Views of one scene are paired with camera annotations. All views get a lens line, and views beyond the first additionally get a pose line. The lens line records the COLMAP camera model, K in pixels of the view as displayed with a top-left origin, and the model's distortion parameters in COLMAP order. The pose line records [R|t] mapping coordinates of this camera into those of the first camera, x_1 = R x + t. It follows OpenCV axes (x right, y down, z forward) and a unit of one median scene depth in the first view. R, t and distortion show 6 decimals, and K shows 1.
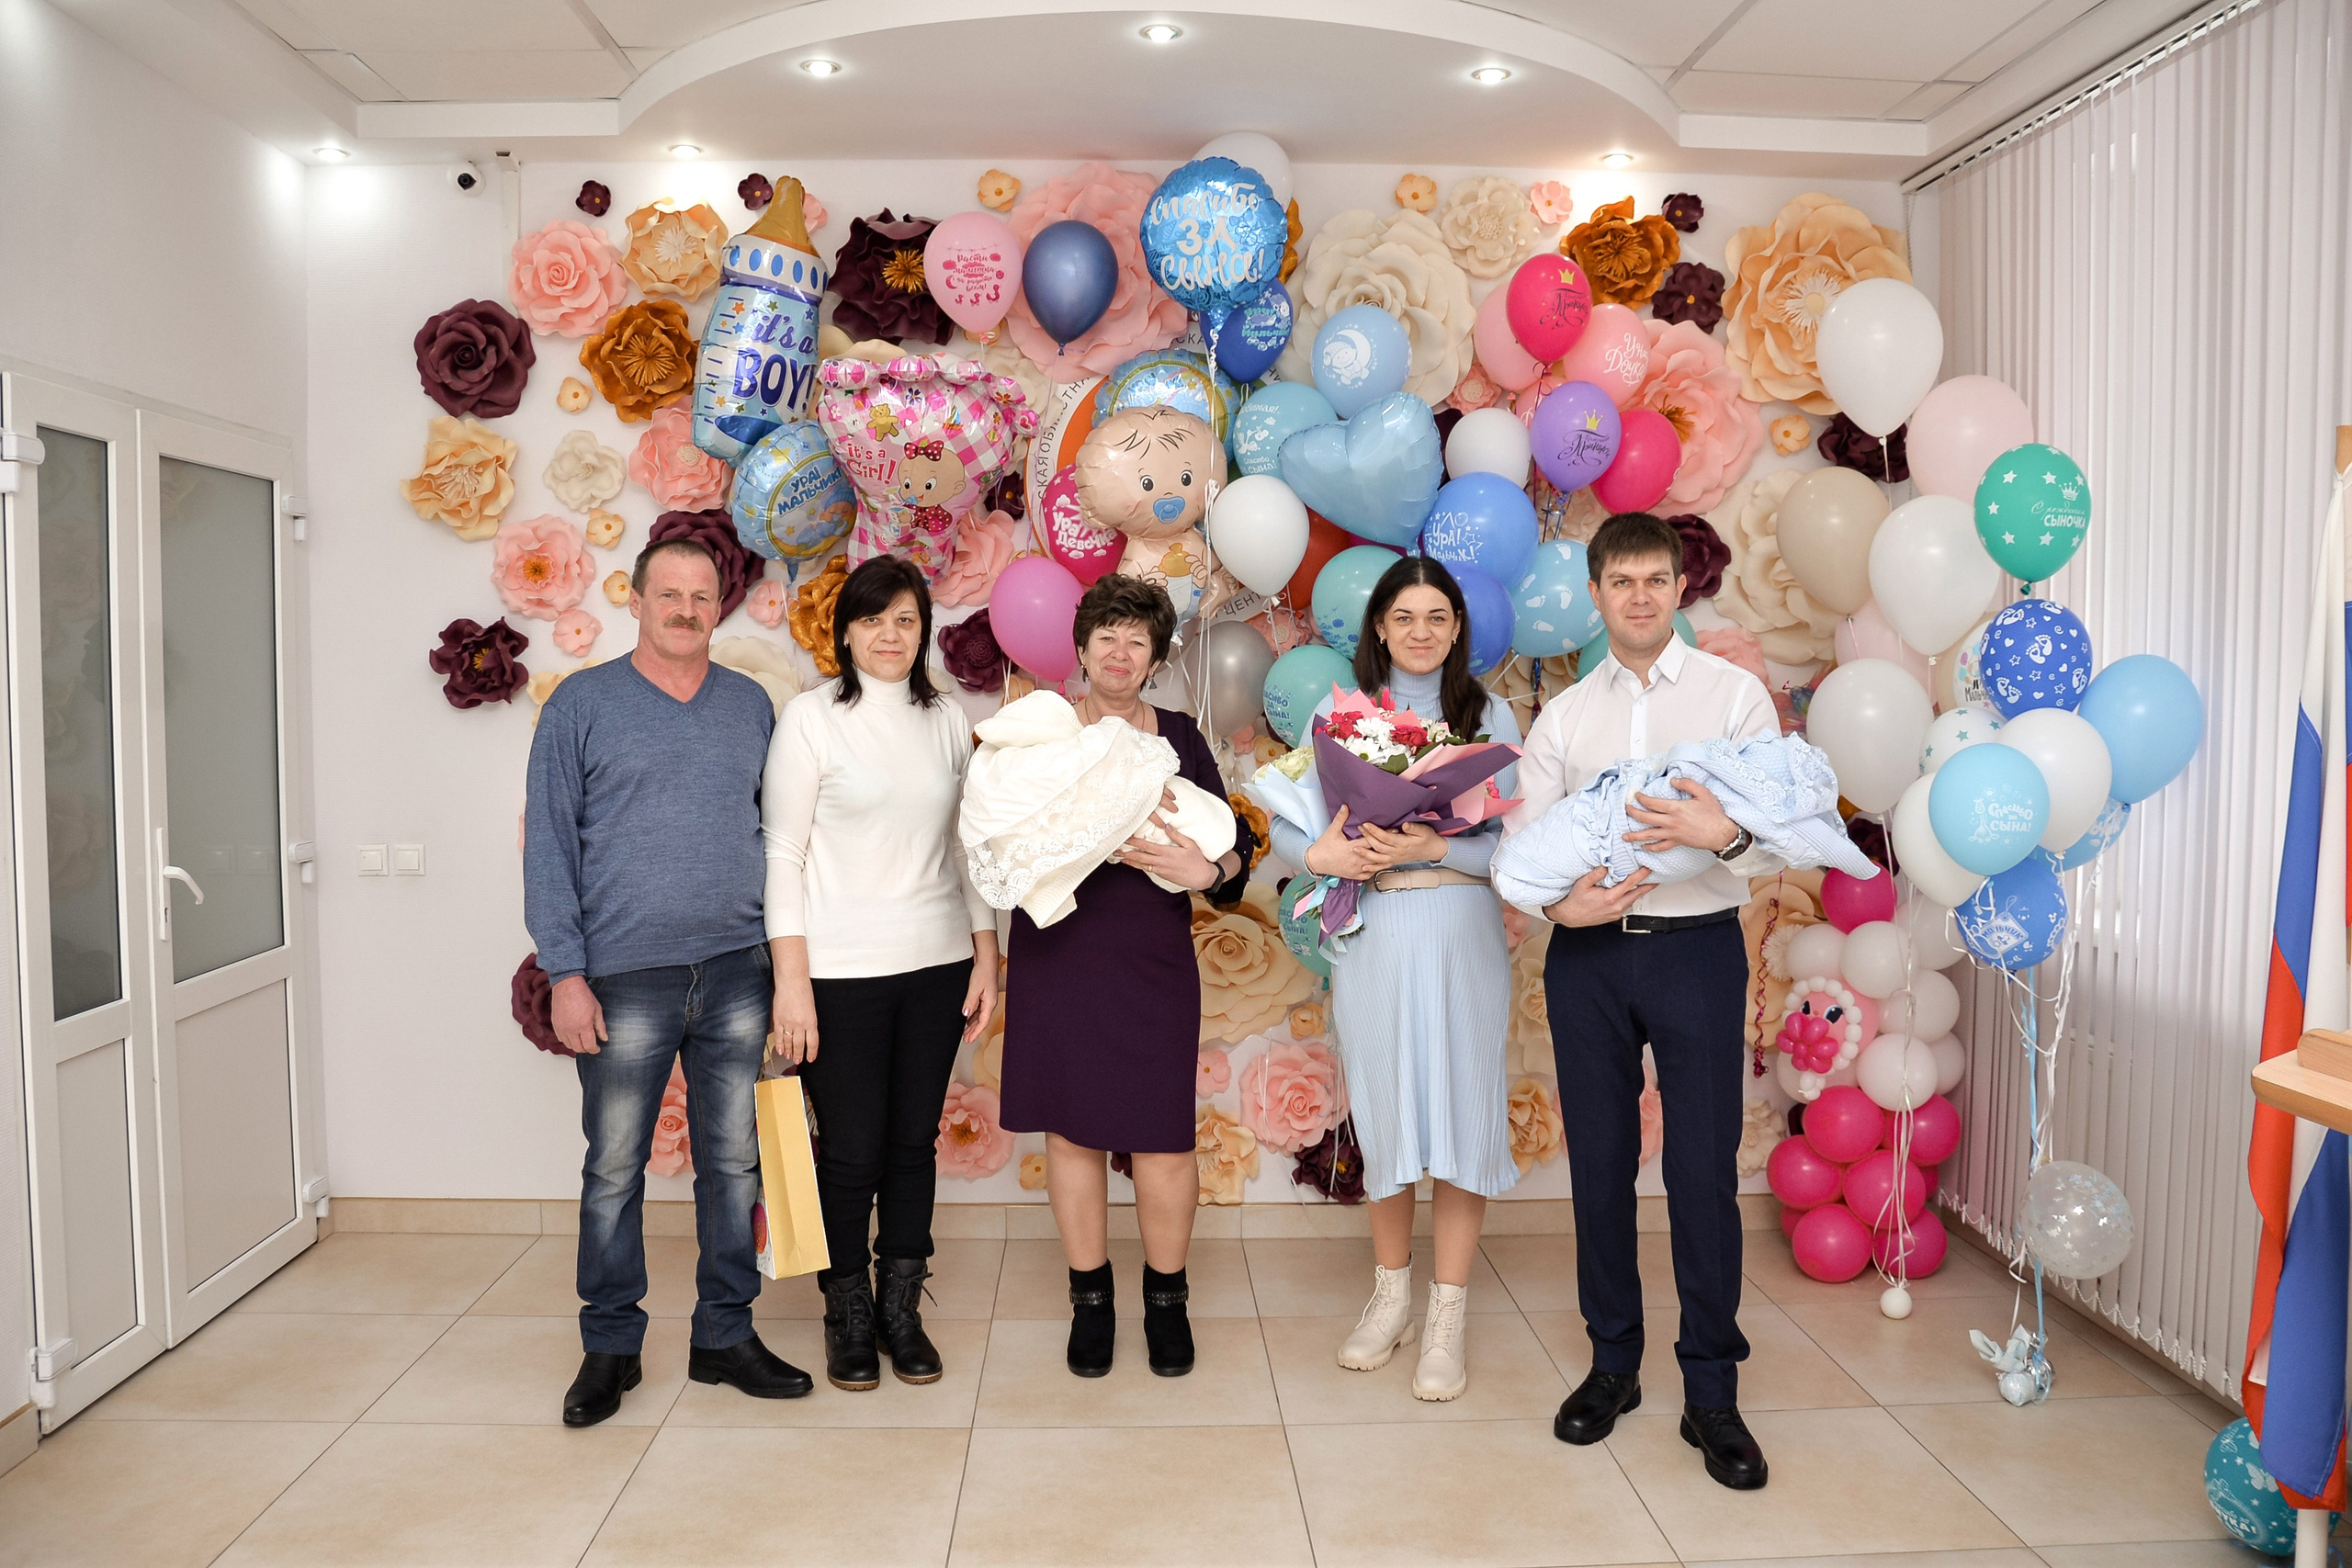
lens RADIAL K [[1816.6, 0, 1176.0], [0, 1816.6, 784.0], [0, 0, 1]] dist [-0.149314, 0.113499]
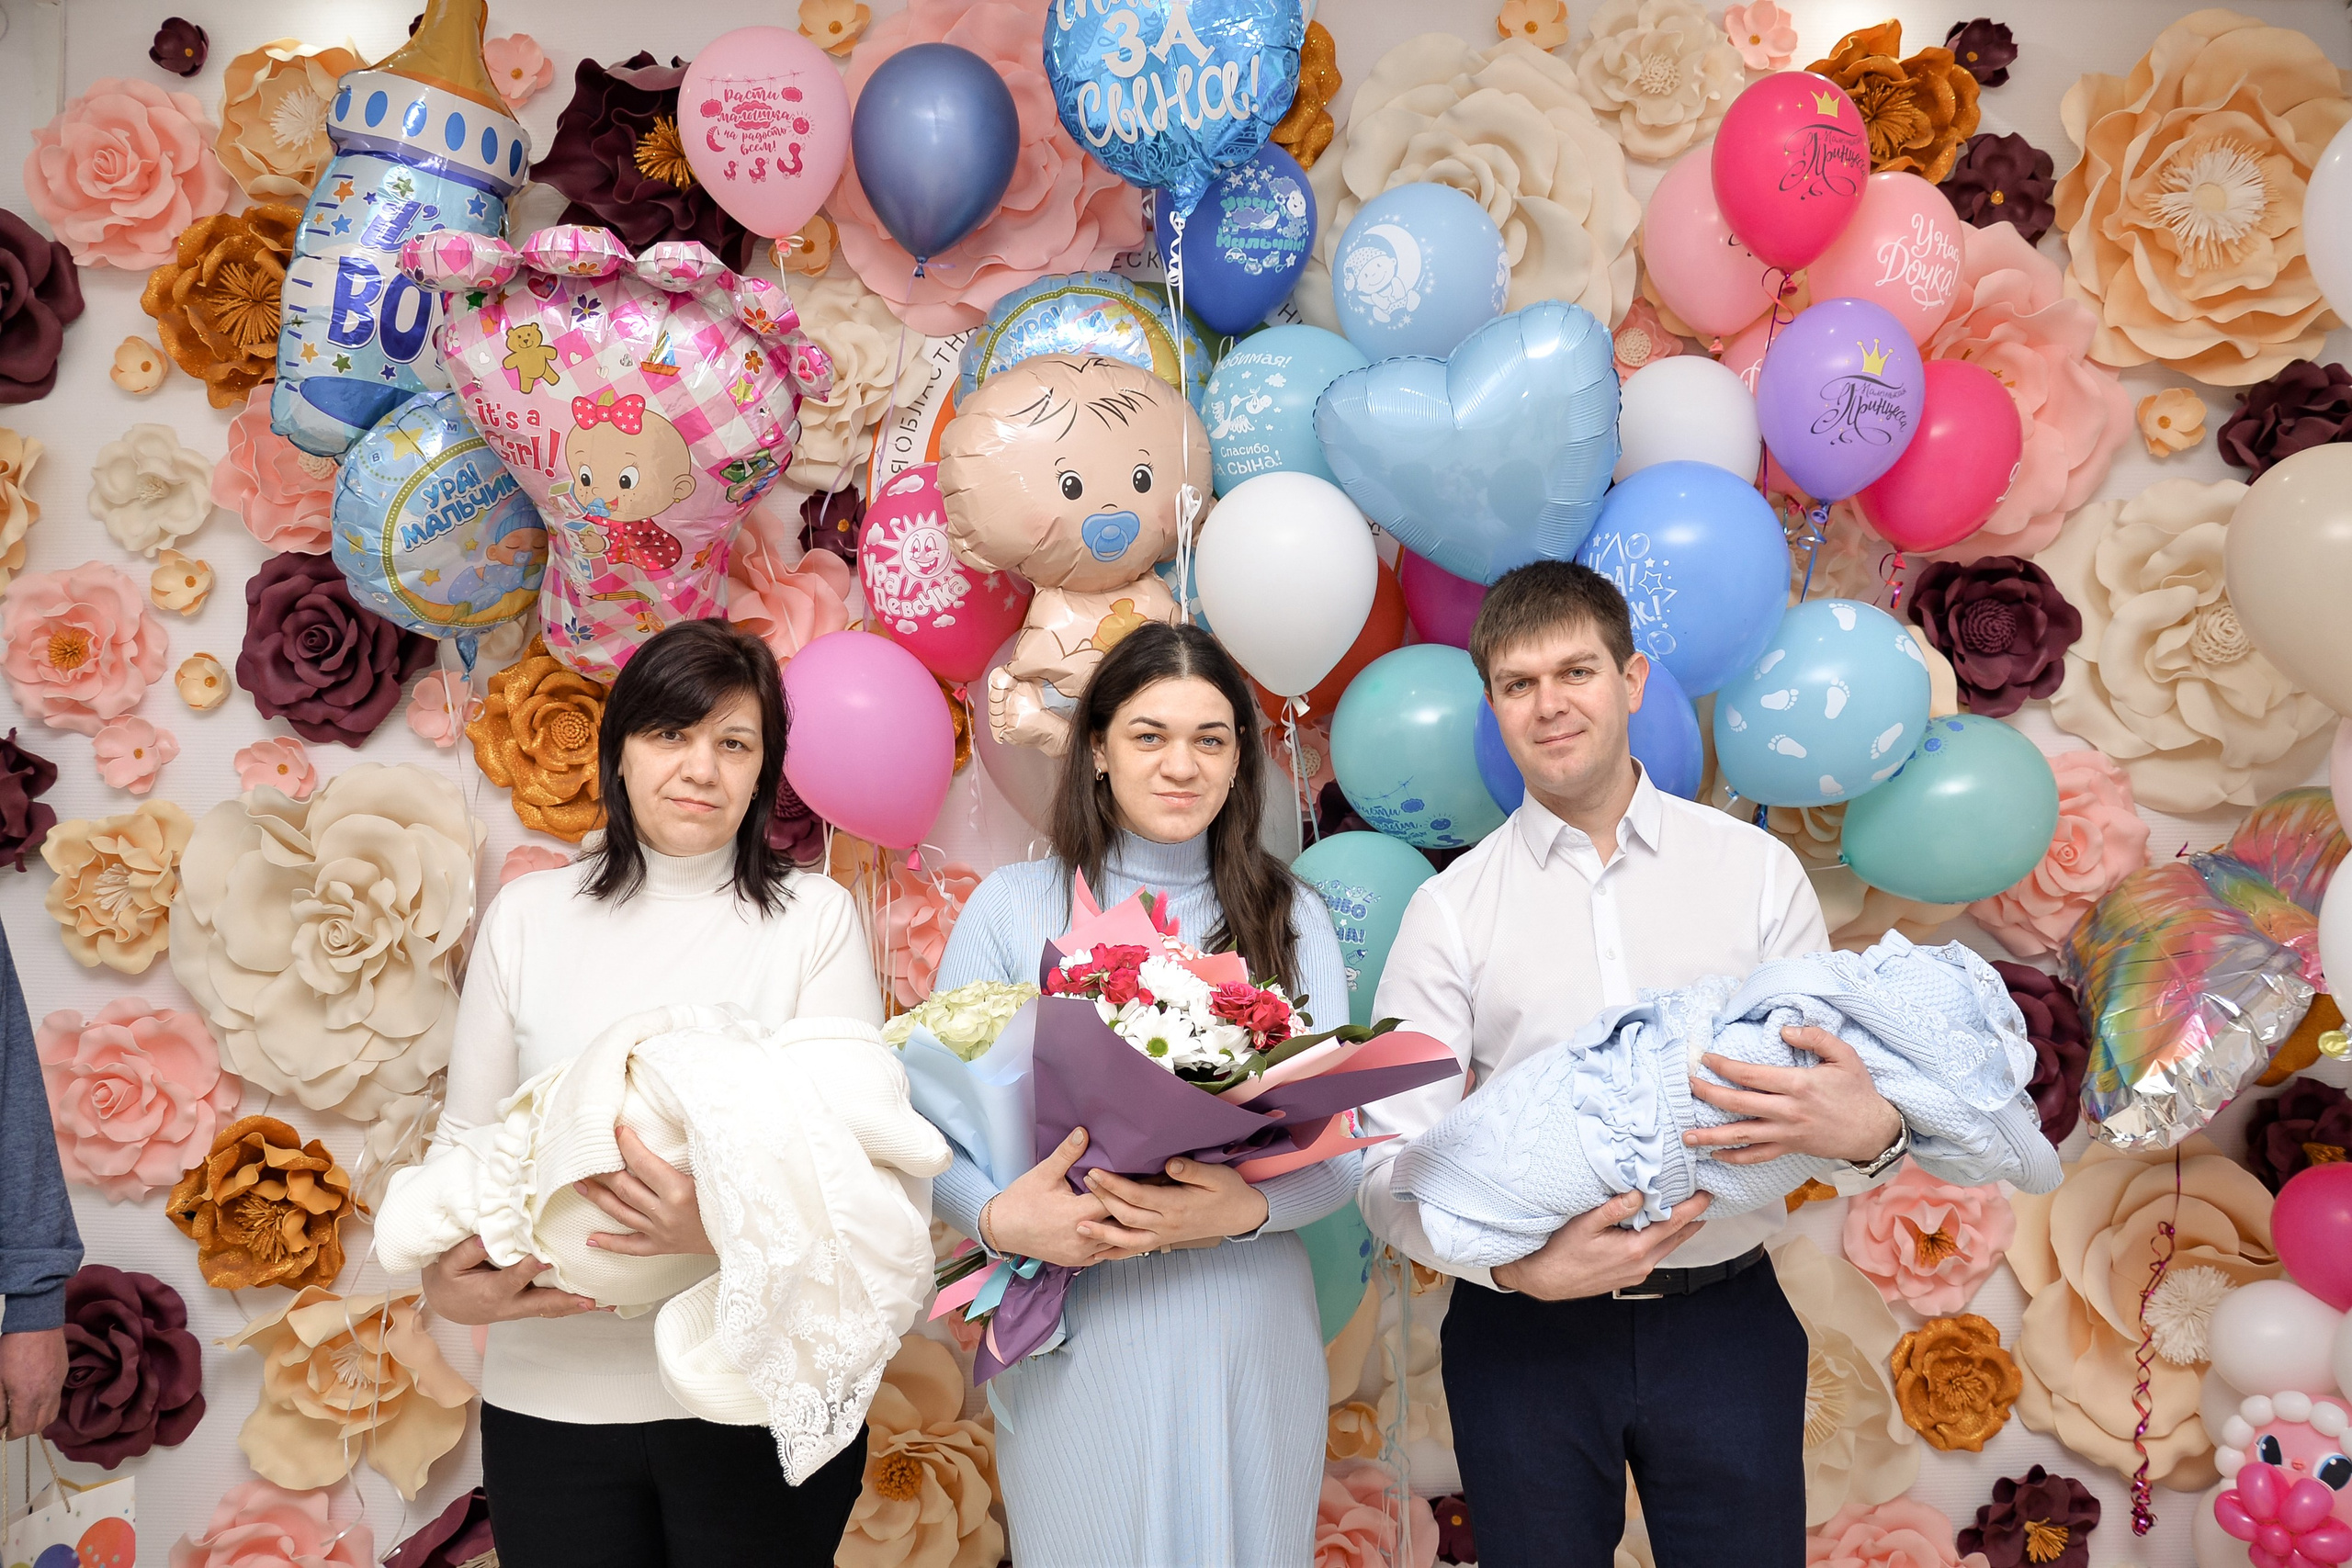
lens RADIAL K [[1702.4, 0, 1191.4], [0, 1702.4, 783.4], [0, 0, 1]] dist [-0.136025, 0.088553]
pose [[0.999347, 0.002125, -0.036075, 0.041802], [-0.004590, 0.997648, -0.068390, -0.039631], [0.035845, 0.068511, 0.997006, 0.469235]]
